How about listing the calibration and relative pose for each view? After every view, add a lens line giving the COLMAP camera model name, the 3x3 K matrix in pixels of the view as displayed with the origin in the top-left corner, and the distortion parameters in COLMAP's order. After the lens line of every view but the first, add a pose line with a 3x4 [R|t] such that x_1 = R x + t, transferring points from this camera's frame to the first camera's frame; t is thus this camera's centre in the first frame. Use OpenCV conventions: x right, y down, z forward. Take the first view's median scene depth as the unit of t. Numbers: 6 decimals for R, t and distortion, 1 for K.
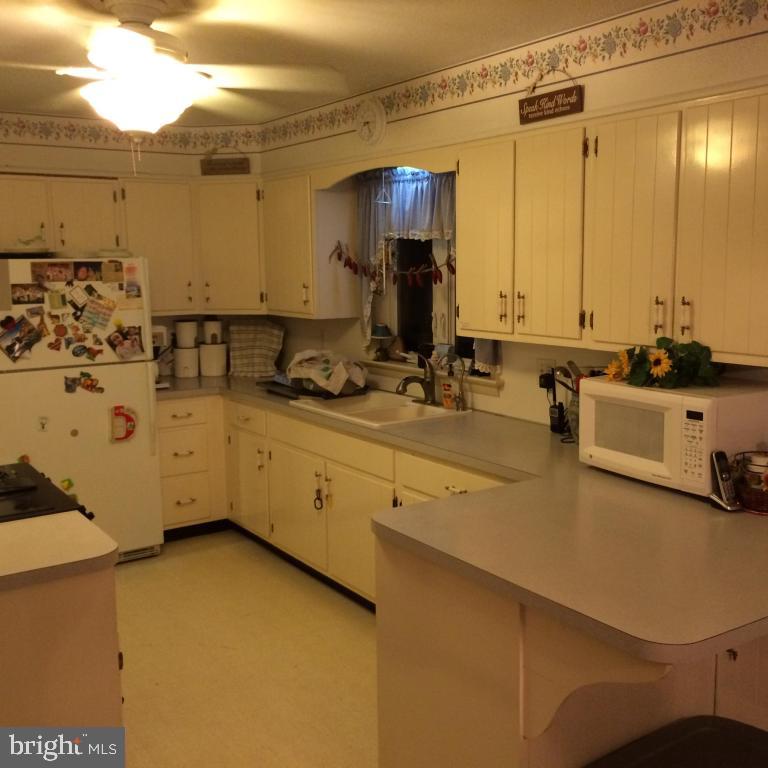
lens RADIAL K [[875.6, 0, 381.9], [0, 875.6, 383.4], [0, 0, 1]] dist [0.050170, 0.000000]
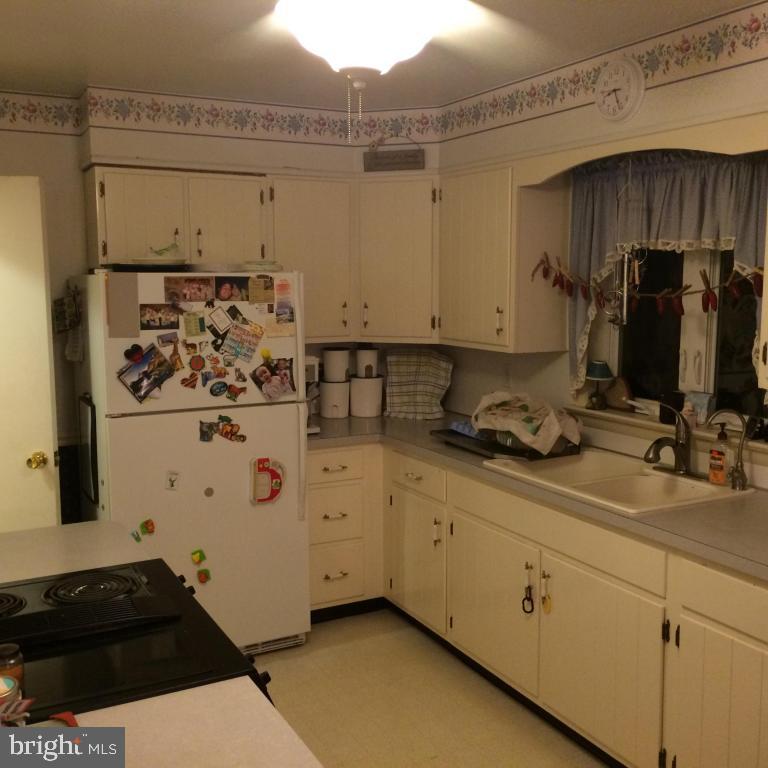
lens RADIAL K [[875.6, 0, 385.6], [0, 875.6, 385.6], [0, 0, 1]] dist [0.050170, 0.000000]
pose [[0.994469, 0.024456, -0.102145, -0.109903], [-0.026043, 0.999560, -0.014227, -0.031516], [0.101752, 0.016808, 0.994668, 0.223442]]
